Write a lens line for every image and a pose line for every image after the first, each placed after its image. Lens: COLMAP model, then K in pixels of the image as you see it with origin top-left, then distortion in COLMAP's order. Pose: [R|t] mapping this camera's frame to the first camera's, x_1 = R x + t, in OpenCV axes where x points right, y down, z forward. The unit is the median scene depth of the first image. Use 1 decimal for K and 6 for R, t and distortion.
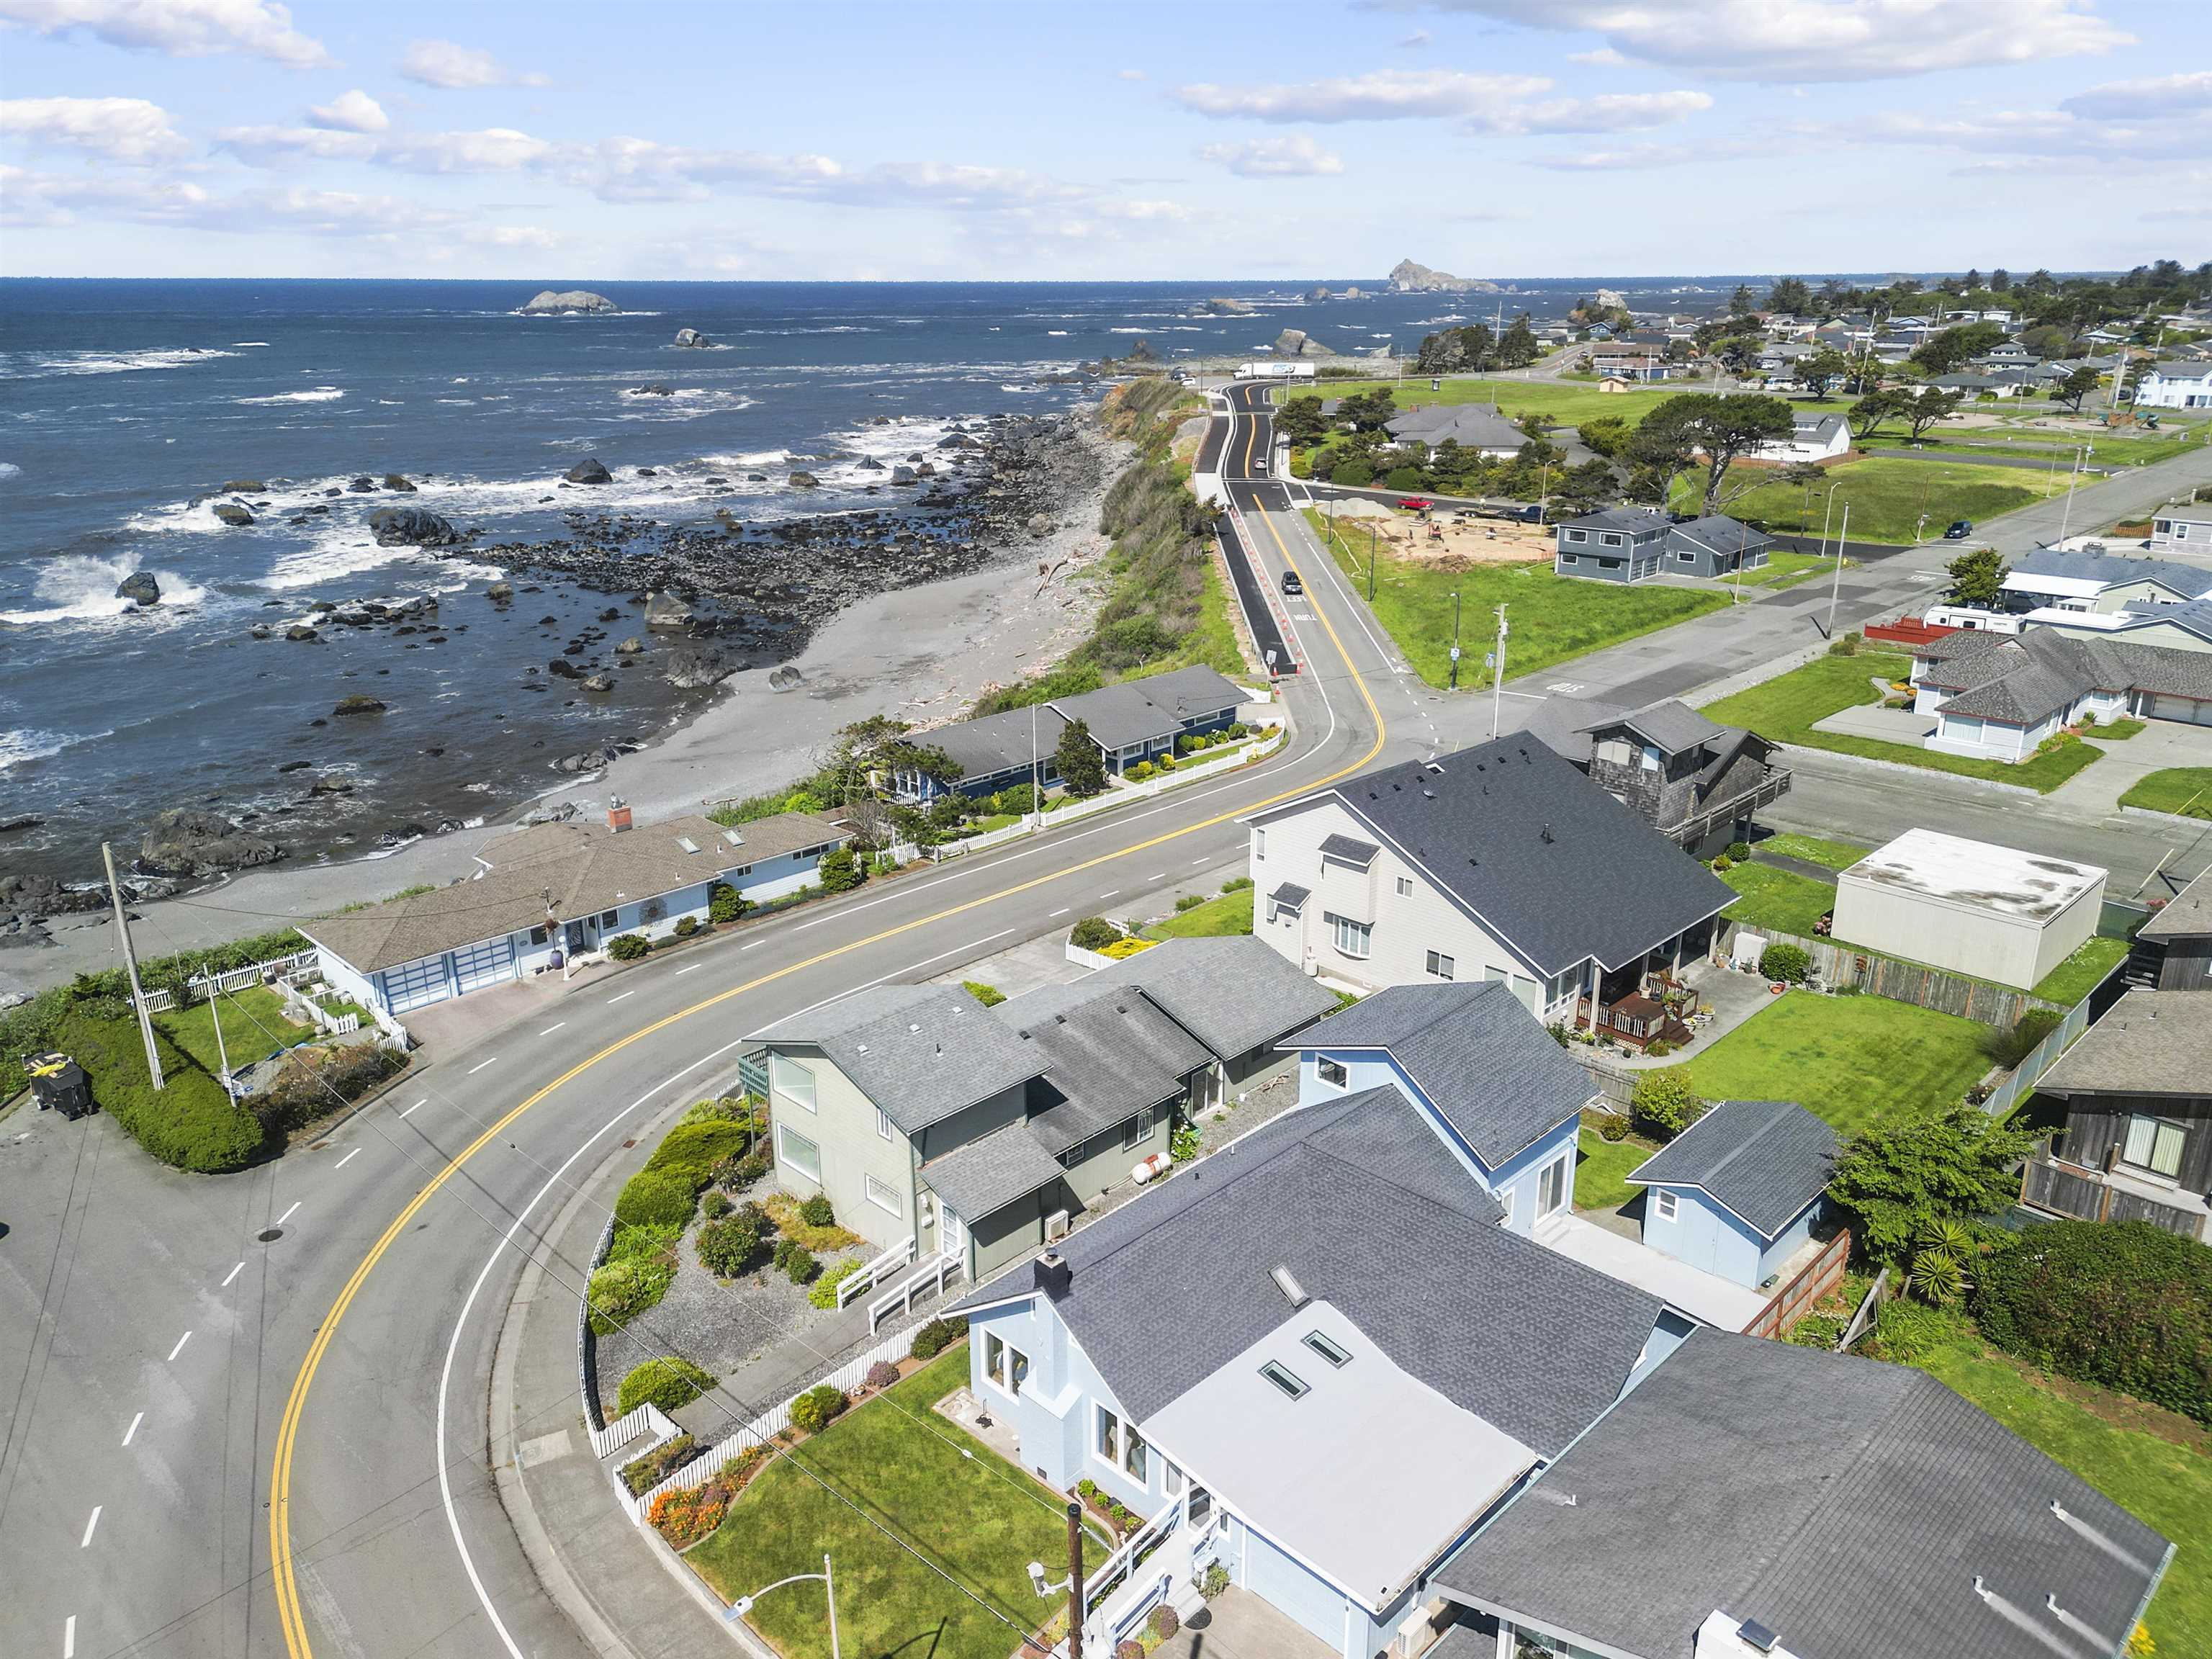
lens RADIAL K [[1566.4, 0, 1106.0], [0, 1566.4, 829.5], [0, 0, 1]] dist [0.118426, -0.154553]
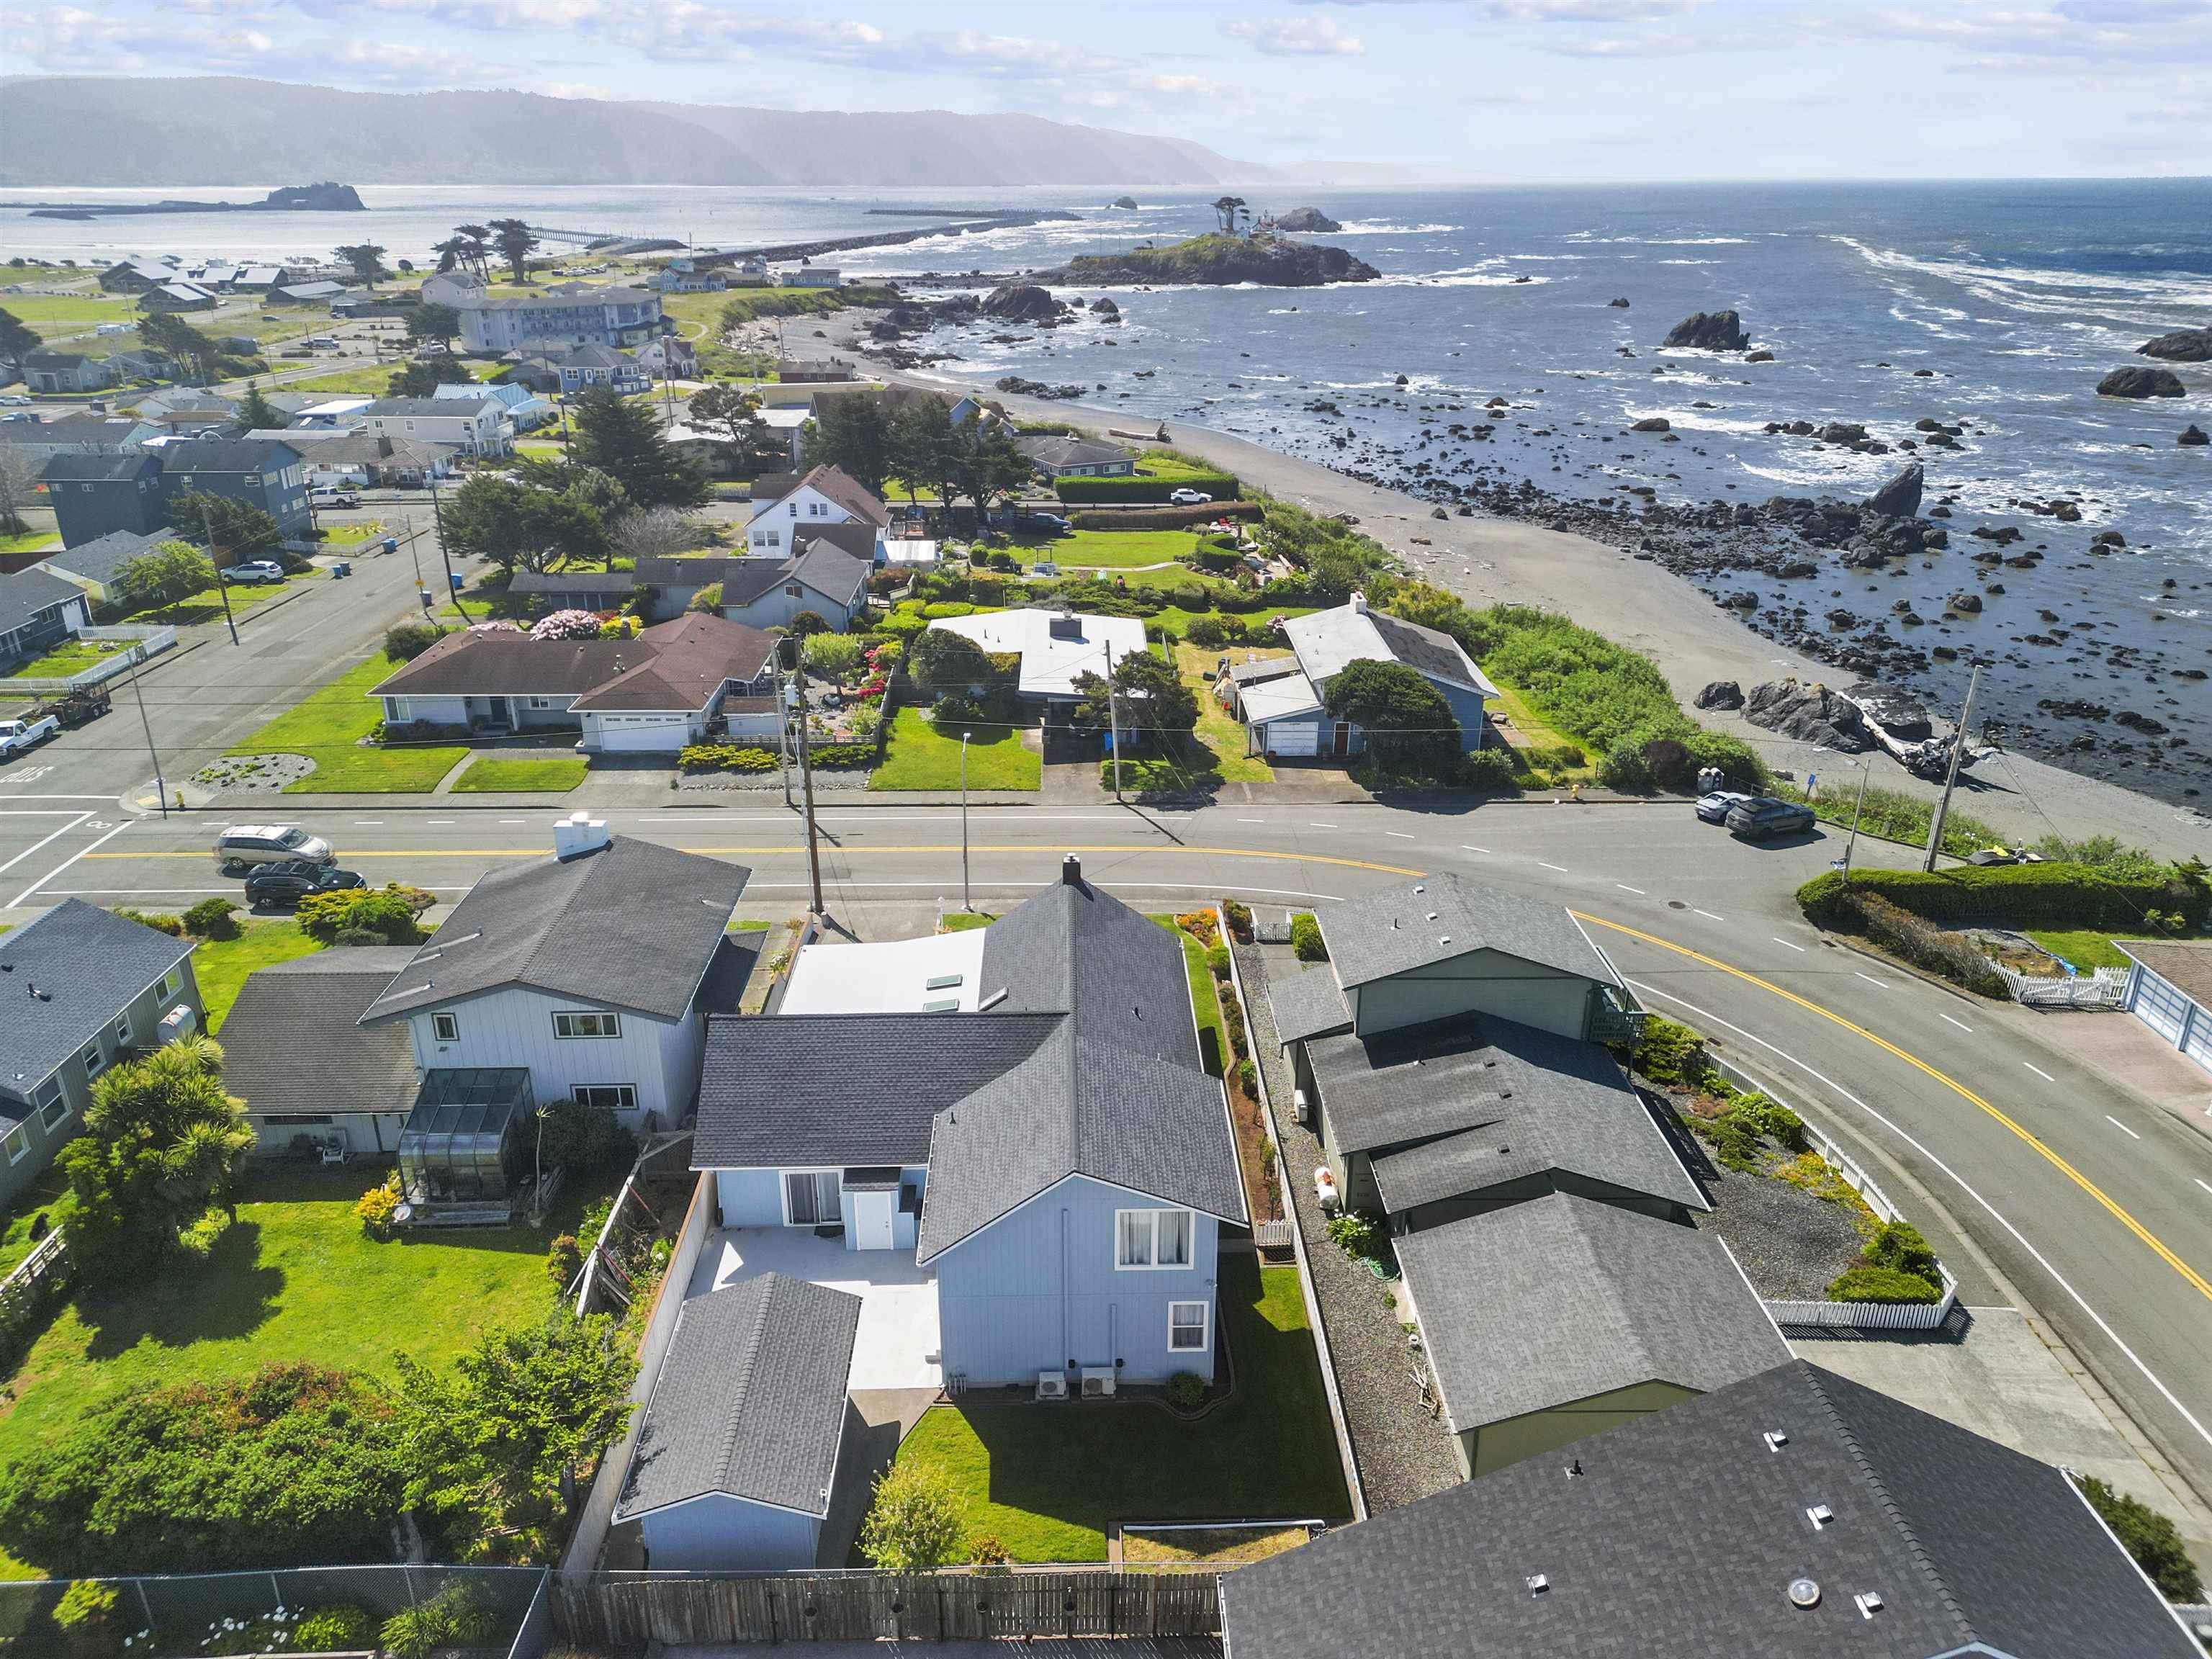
lens RADIAL K [[1542.5, 0, 1099.9], [0, 1542.5, 797.5], [0, 0, 1]] dist [0.087932, -0.088276]
pose [[-0.693964, 0.272455, -0.666470, 0.516008], [-0.227703, 0.795086, 0.562130, -0.345442], [0.683055, 0.541855, -0.489723, 0.964347]]
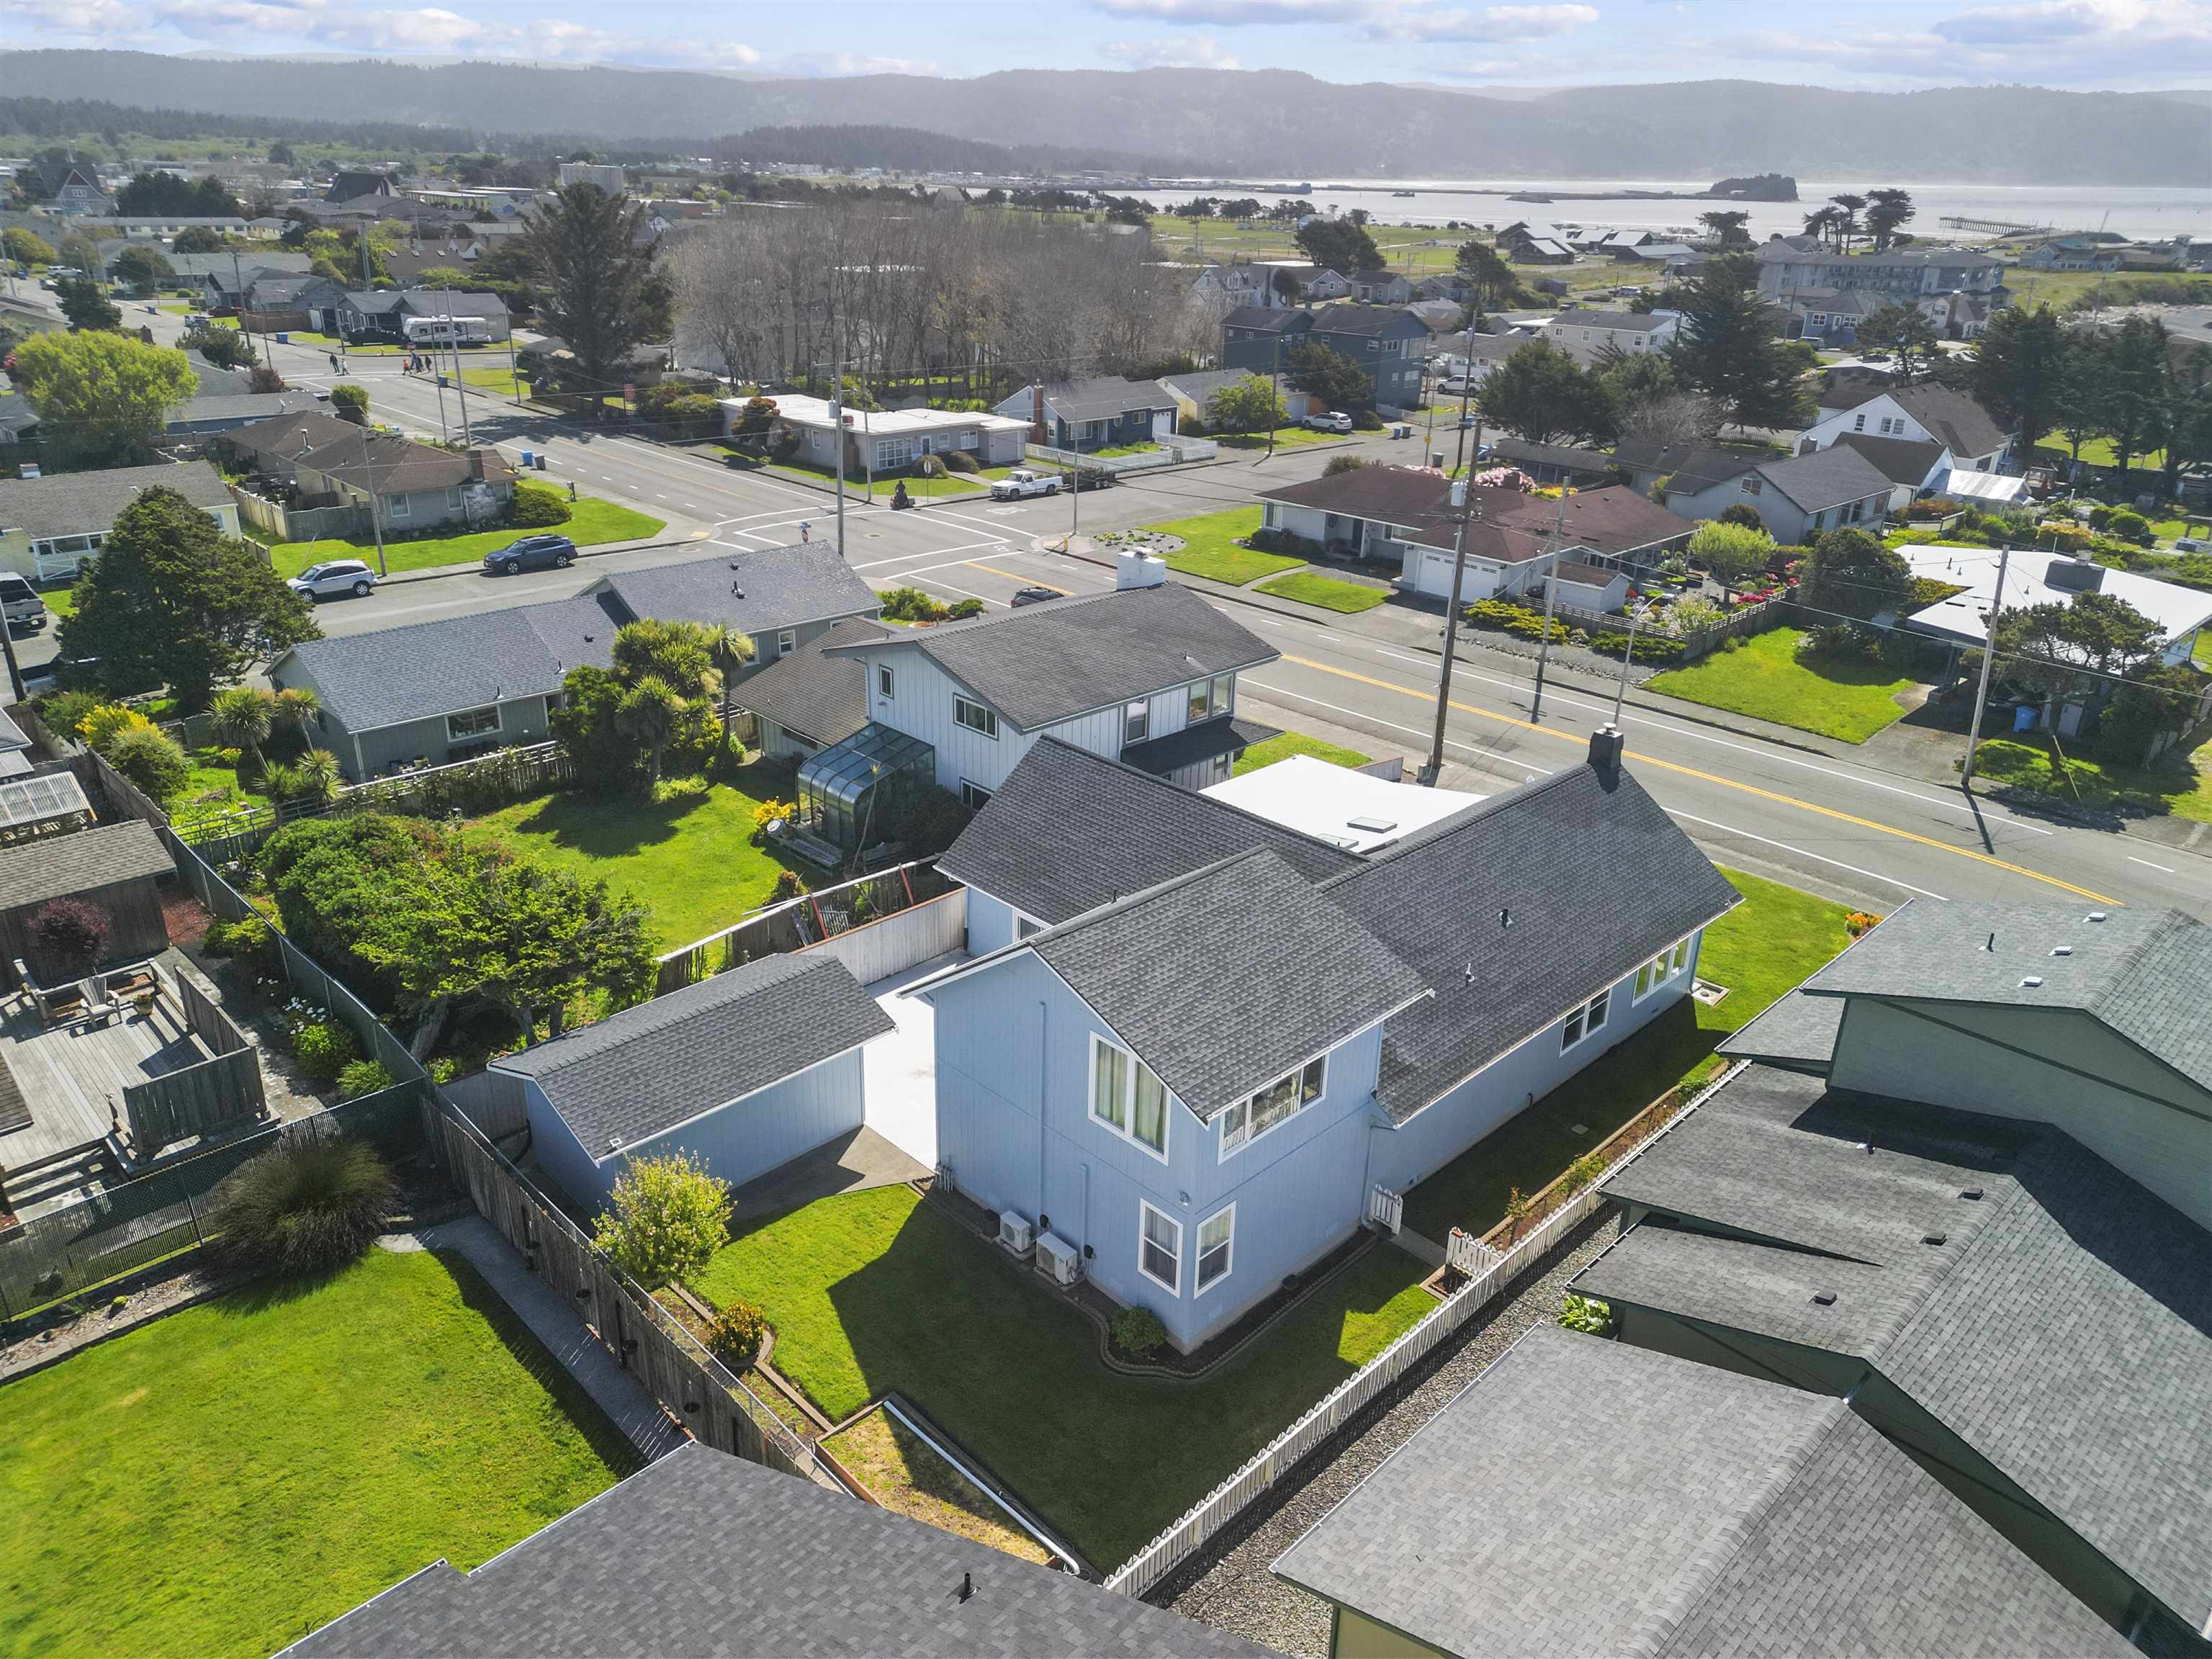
lens RADIAL K [[1542.5, 0, 1099.9], [0, 1542.5, 797.5], [0, 0, 1]] dist [0.087932, -0.088276]
pose [[-0.999815, -0.018560, 0.005129, 0.173222], [-0.010632, 0.754219, 0.656537, -0.220280], [-0.016054, 0.656361, -0.754276, 1.036743]]
